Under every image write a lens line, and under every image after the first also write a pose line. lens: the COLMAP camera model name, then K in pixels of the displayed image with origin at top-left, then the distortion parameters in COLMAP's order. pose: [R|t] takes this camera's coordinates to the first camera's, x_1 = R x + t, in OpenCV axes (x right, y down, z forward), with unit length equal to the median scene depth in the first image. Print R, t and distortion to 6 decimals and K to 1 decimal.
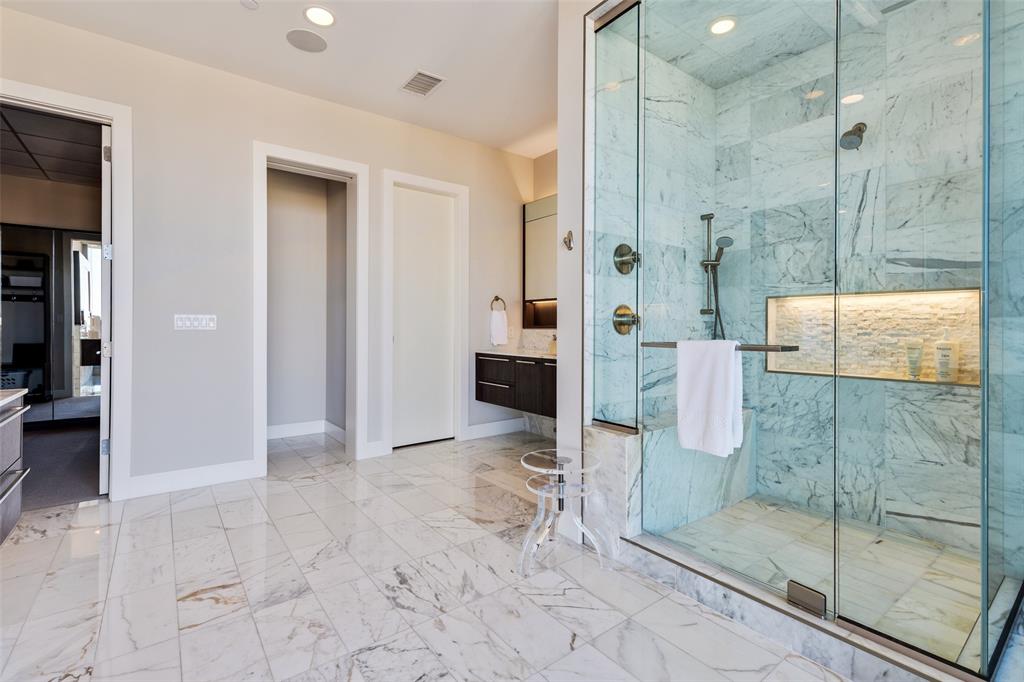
lens RADIAL K [[462.9, 0, 508.4], [0, 462.9, 331.3], [0, 0, 1]] dist [0.014283, -0.001953]
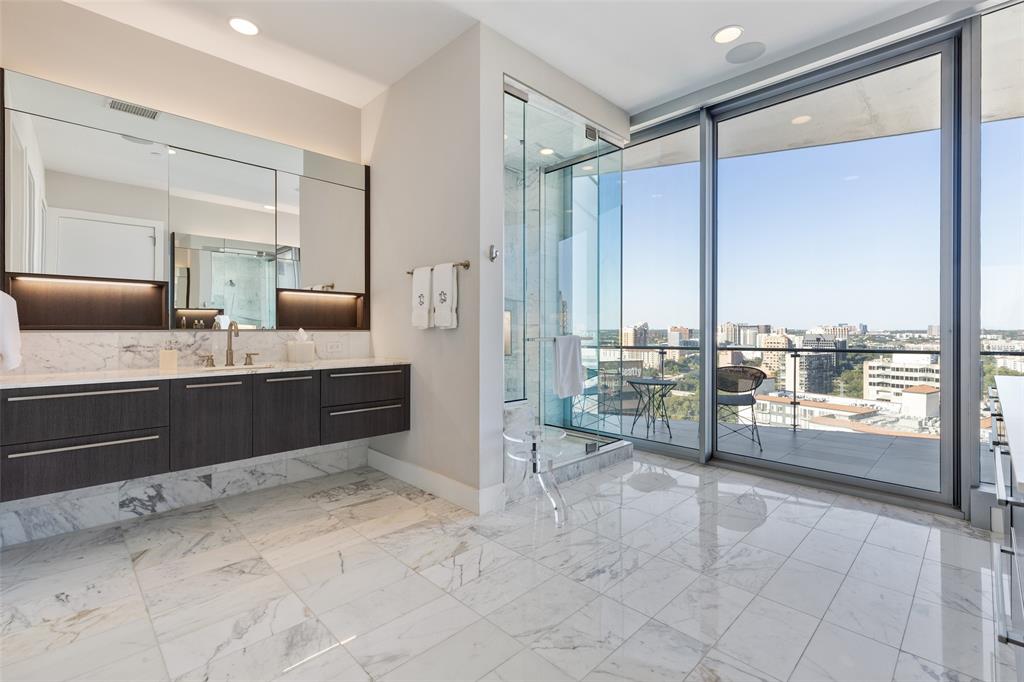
lens RADIAL K [[462.9, 0, 511.9], [0, 462.9, 332.4], [0, 0, 1]] dist [0.014283, -0.001953]
pose [[-0.128096, -0.010254, 0.991709, -0.968254], [0.009698, 0.999886, 0.011591, -0.011213], [-0.991714, 0.011102, -0.127982, 1.041606]]
